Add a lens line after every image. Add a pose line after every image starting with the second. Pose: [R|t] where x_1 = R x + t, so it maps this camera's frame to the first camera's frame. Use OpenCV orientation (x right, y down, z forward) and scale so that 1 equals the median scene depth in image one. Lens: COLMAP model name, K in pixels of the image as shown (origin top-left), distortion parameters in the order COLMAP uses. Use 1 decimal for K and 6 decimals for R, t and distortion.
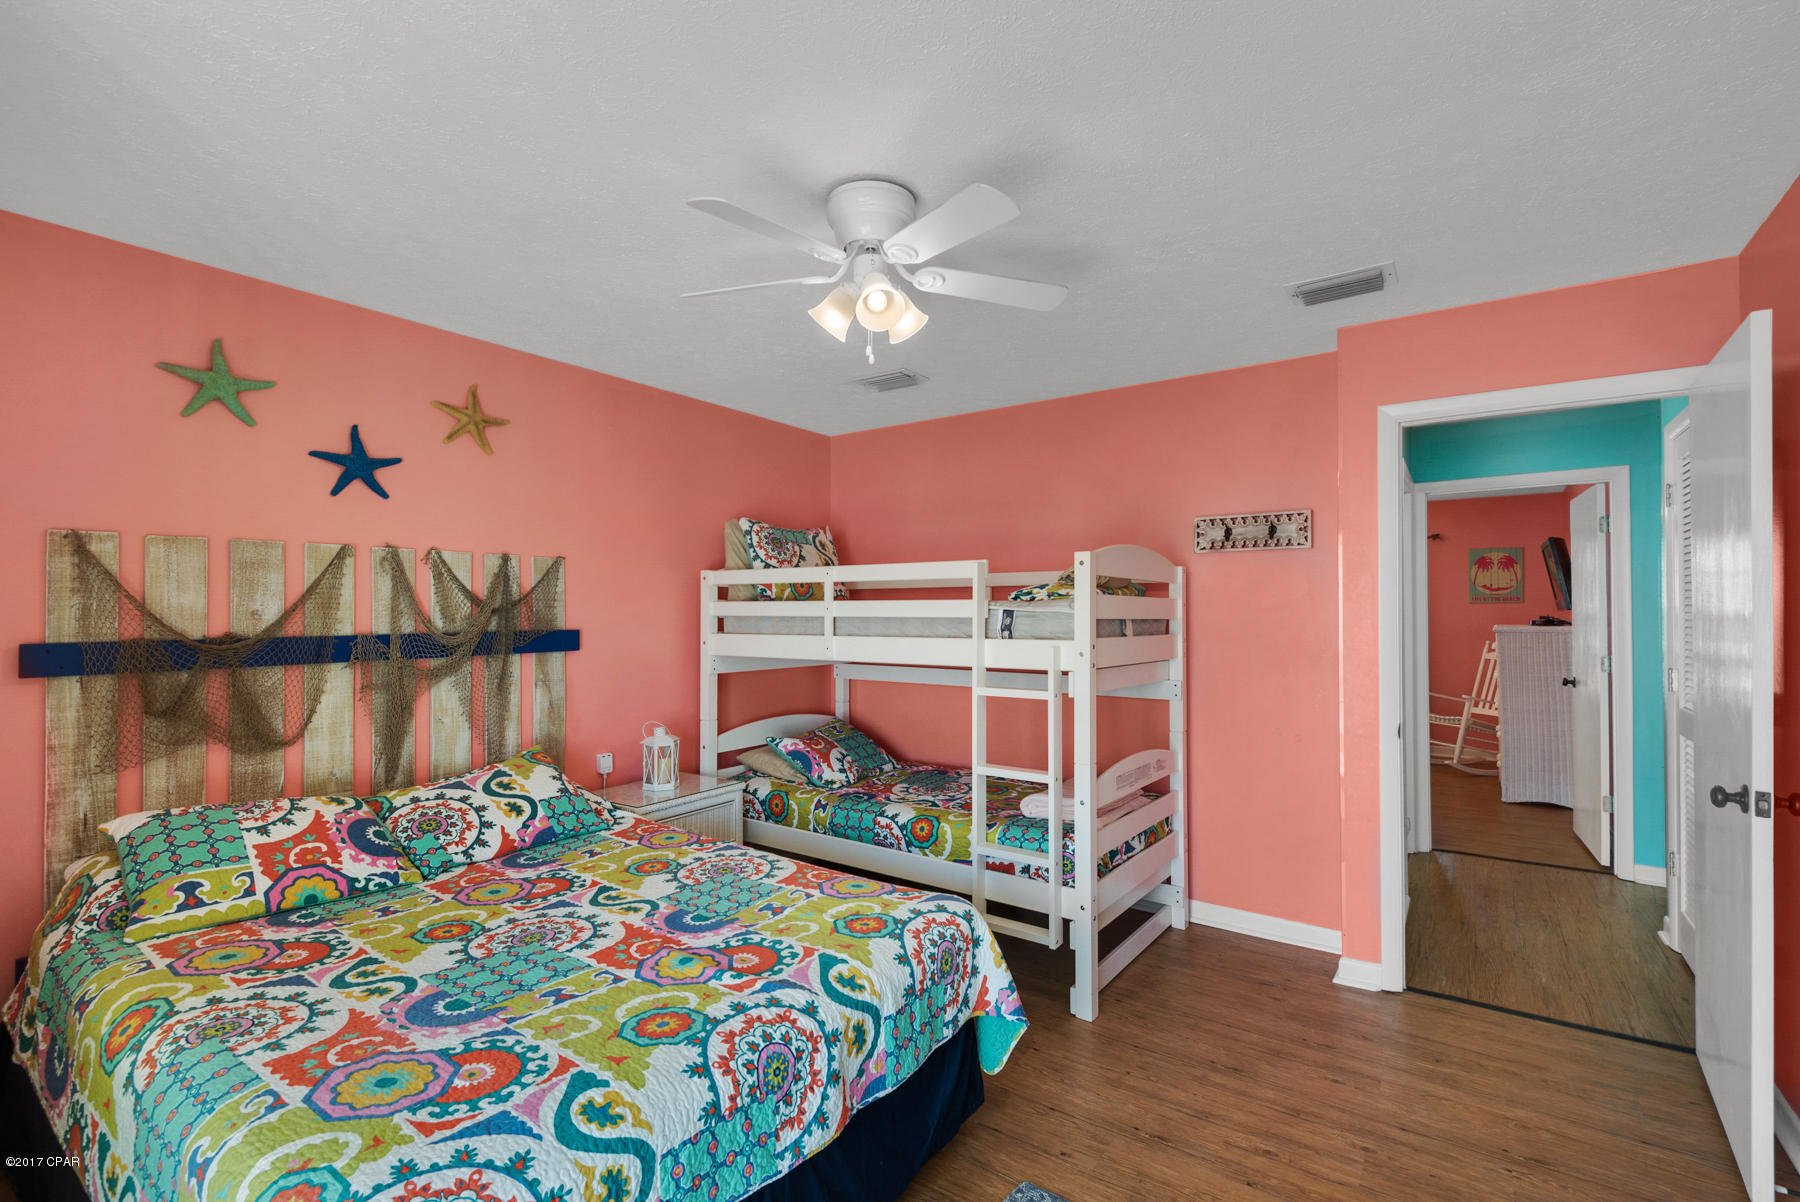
lens RADIAL K [[810.8, 0, 895.2], [0, 810.8, 599.7], [0, 0, 1]] dist [0.035412, -0.018514]
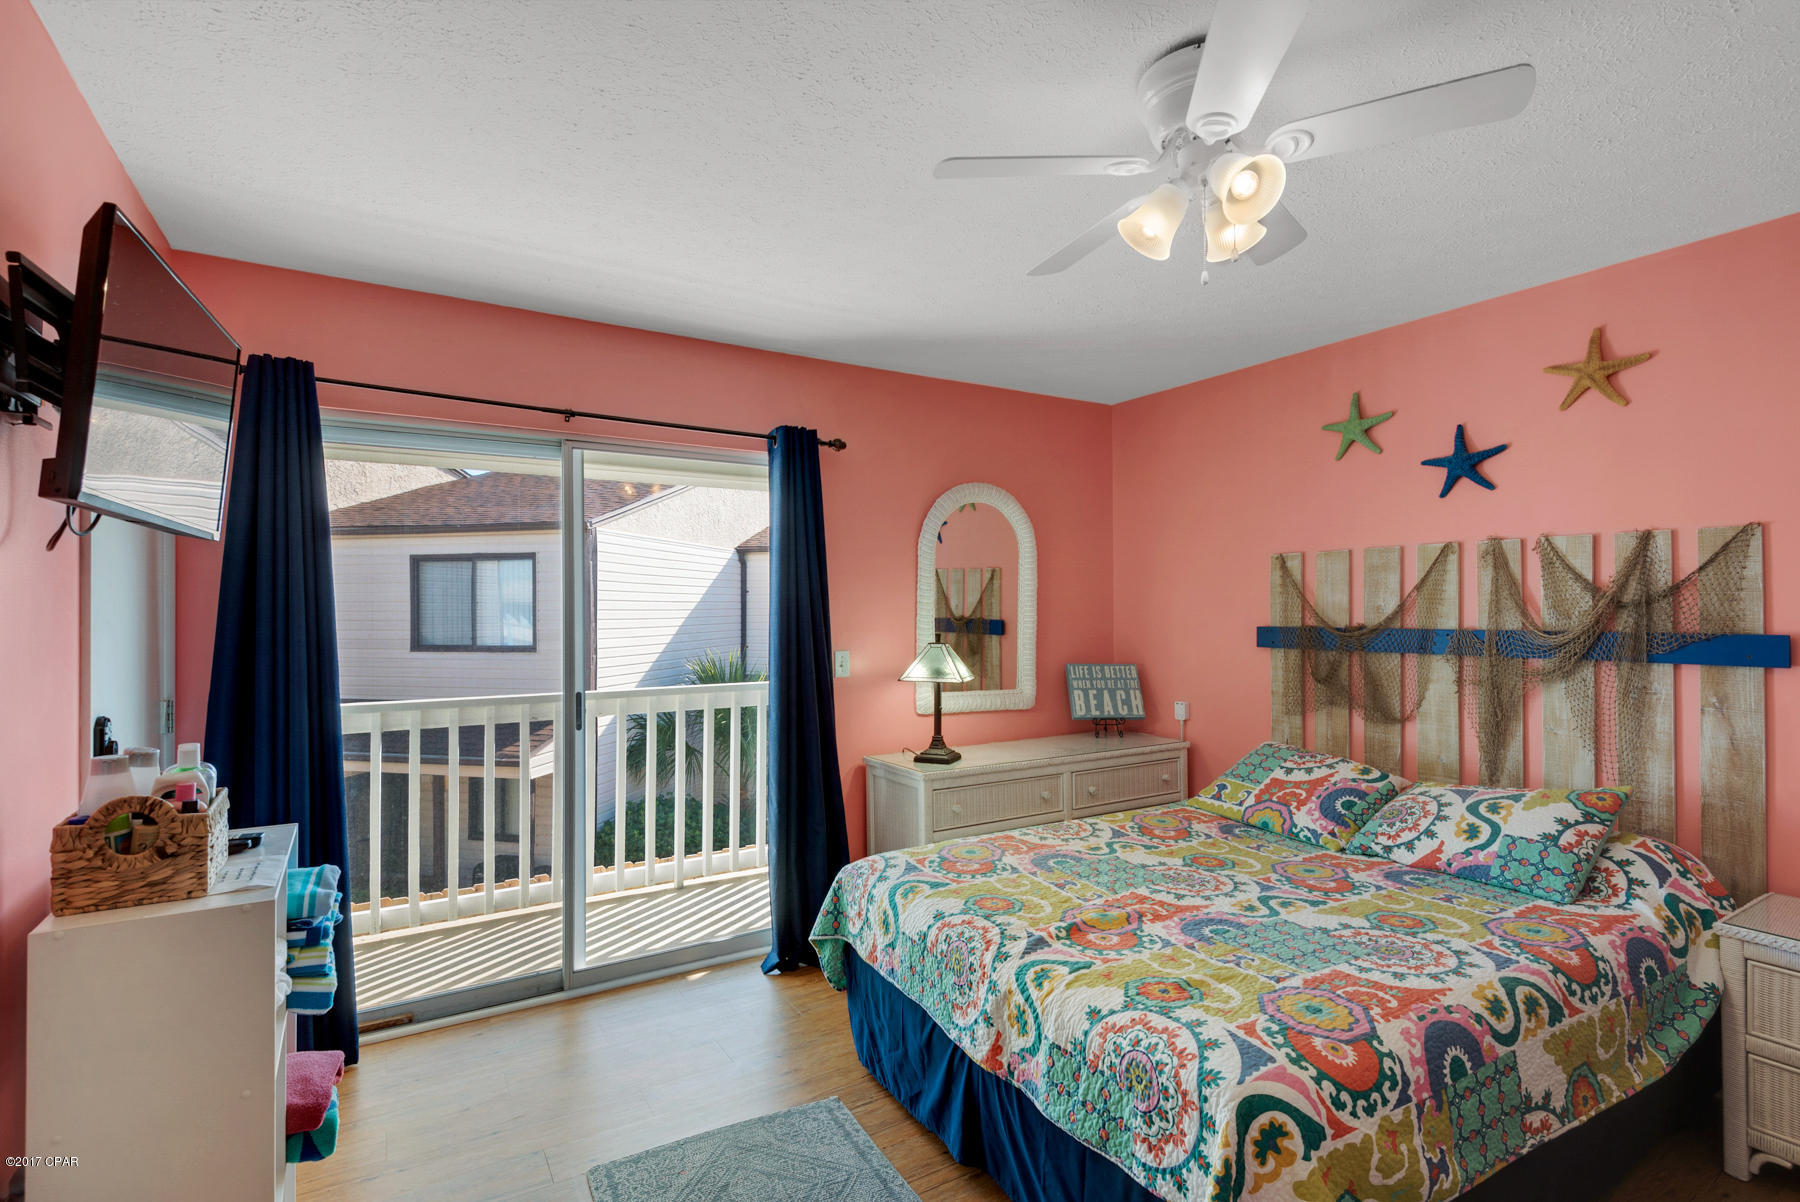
lens RADIAL K [[867.4, 0, 896.0], [0, 867.4, 584.7], [0, 0, 1]] dist [0.029276, -0.013704]
pose [[-0.409330, -0.019971, -0.912168, 0.692540], [0.018198, 0.999383, -0.030047, 0.008024], [0.912205, -0.028899, -0.408714, 0.879195]]
